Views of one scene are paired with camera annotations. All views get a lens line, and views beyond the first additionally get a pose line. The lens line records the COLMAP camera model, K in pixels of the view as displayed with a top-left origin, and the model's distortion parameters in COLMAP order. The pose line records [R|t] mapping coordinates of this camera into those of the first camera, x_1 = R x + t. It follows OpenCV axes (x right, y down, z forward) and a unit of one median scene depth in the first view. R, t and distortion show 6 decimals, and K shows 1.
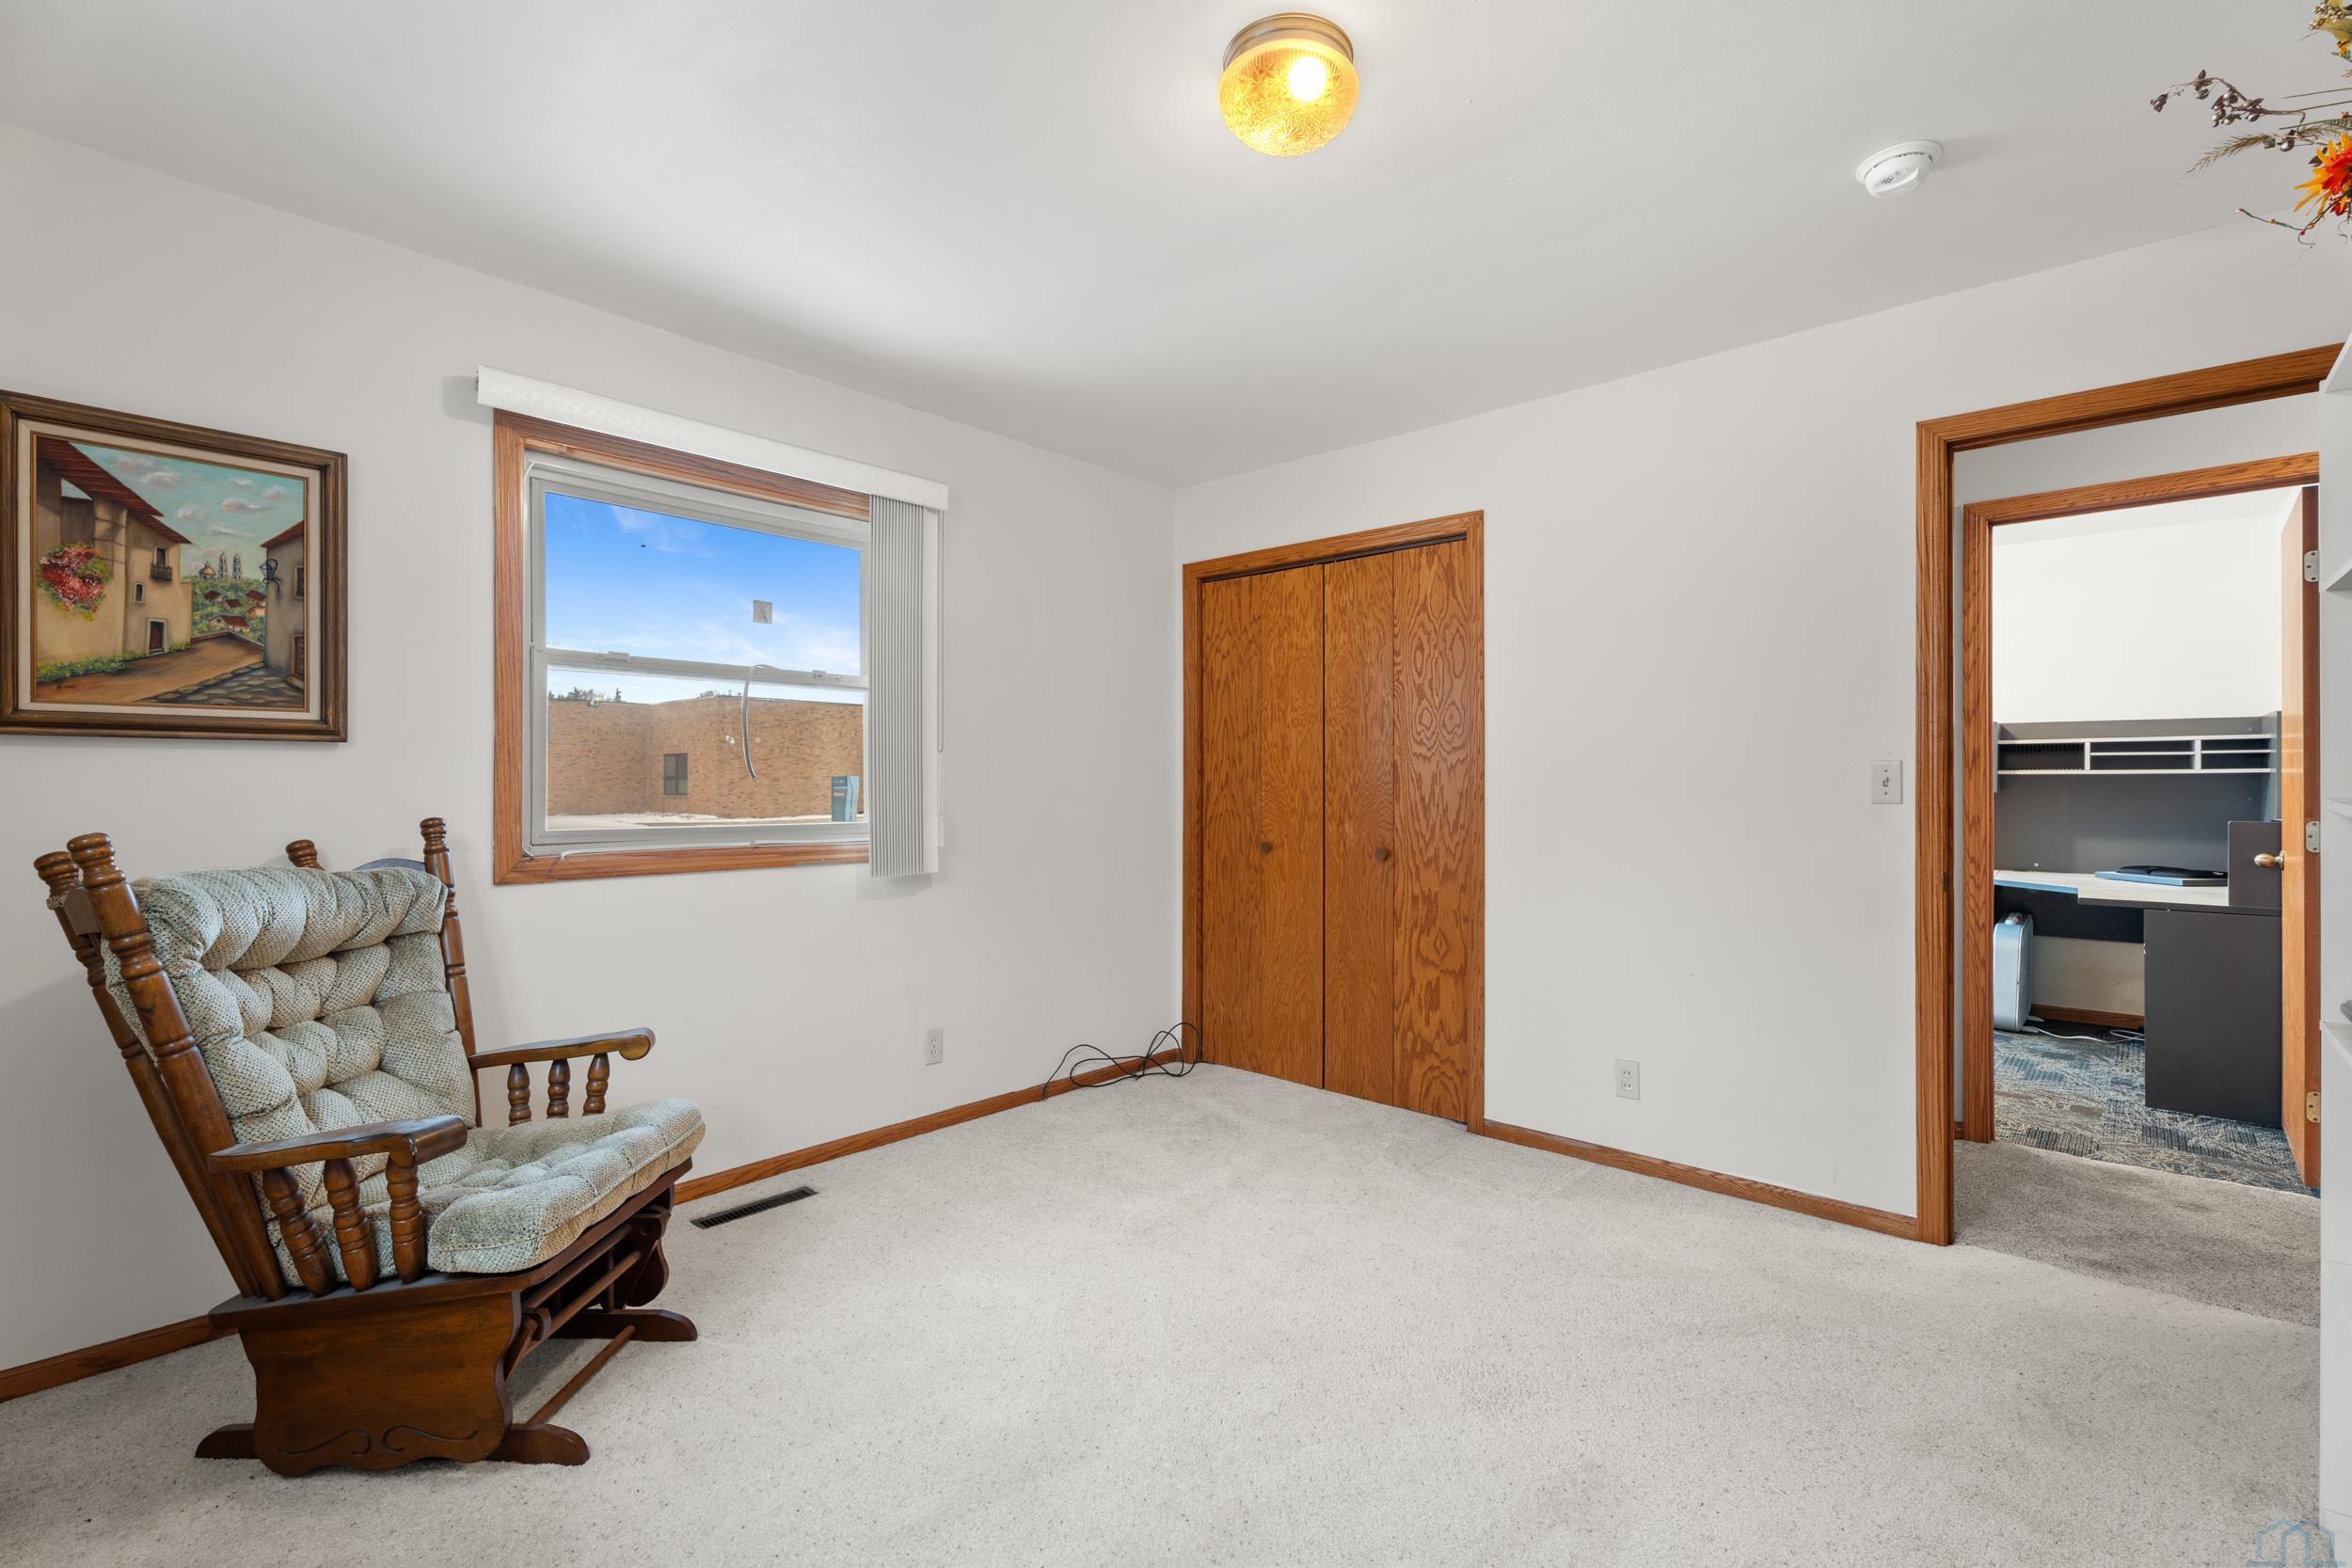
lens RADIAL K [[1045.8, 0, 1232.1], [0, 1045.8, 791.2], [0, 0, 1]] dist [0.002348, -0.001920]
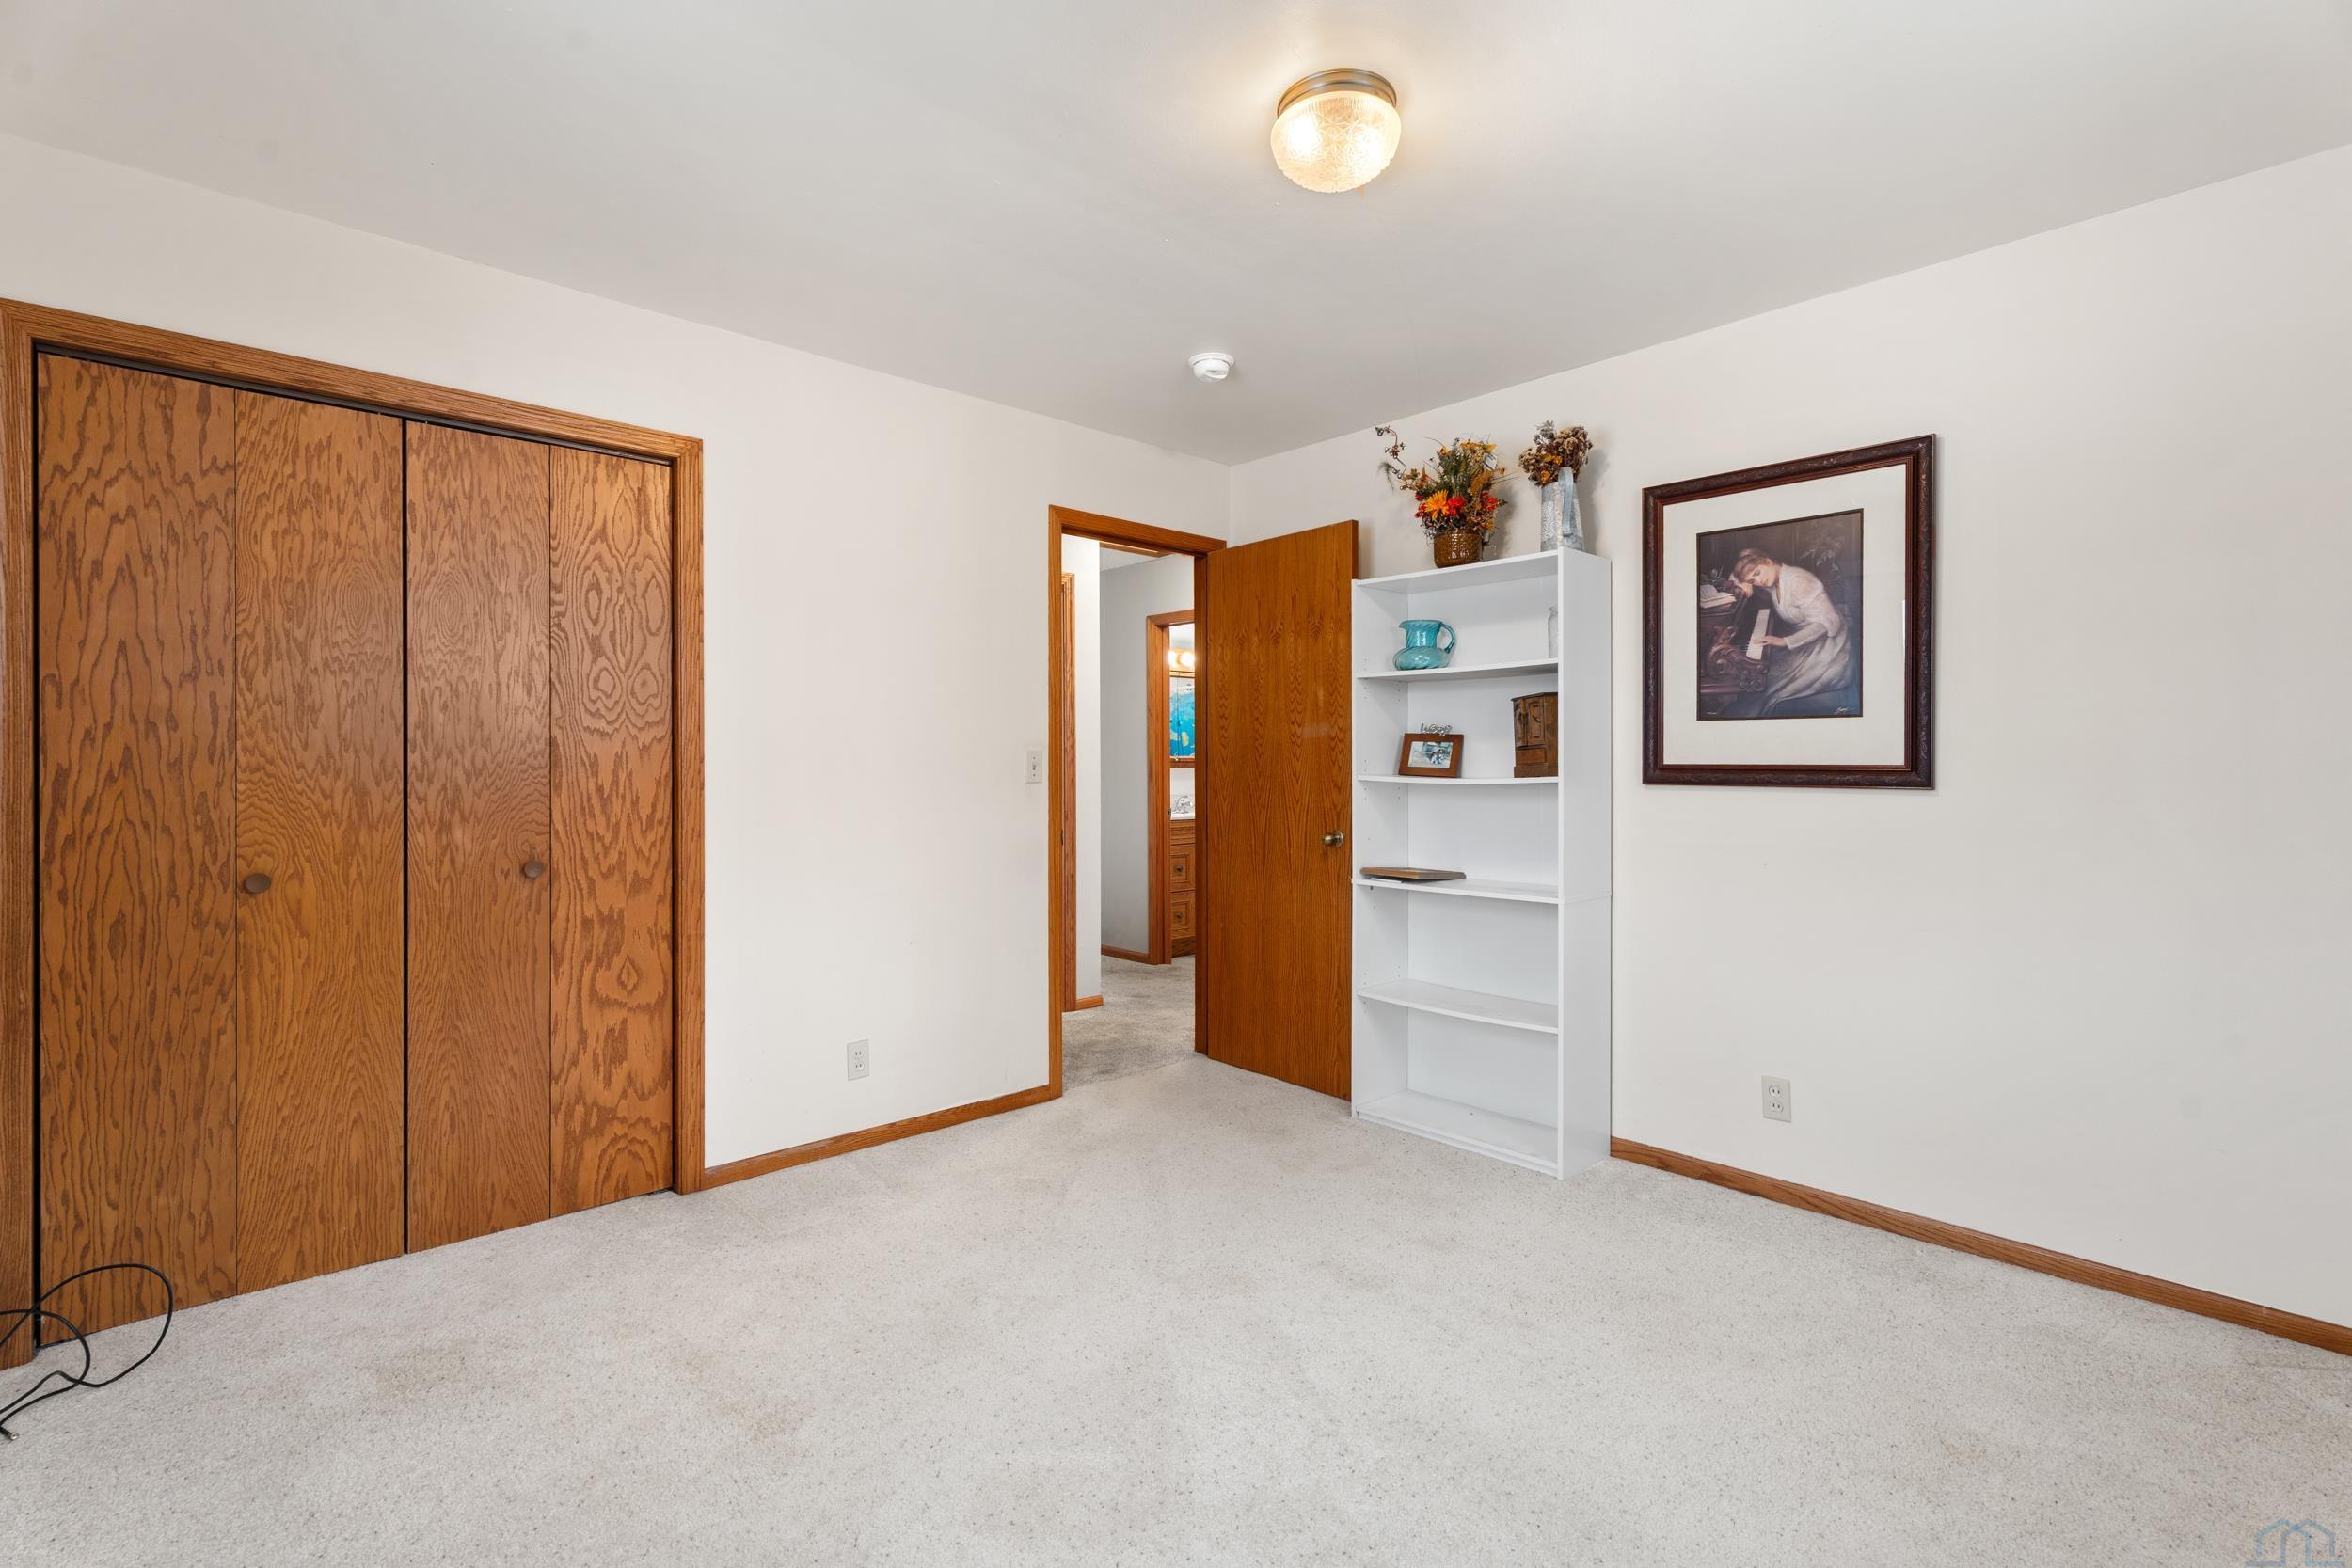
lens RADIAL K [[1045.8, 0, 1161.5], [0, 1045.8, 773.5], [0, 0, 1]] dist [0.002348, -0.001920]
pose [[0.135374, -0.007706, 0.990765, -0.499046], [0.006885, 0.999953, 0.006837, -0.005797], [-0.990771, 0.005896, 0.135421, 0.486766]]
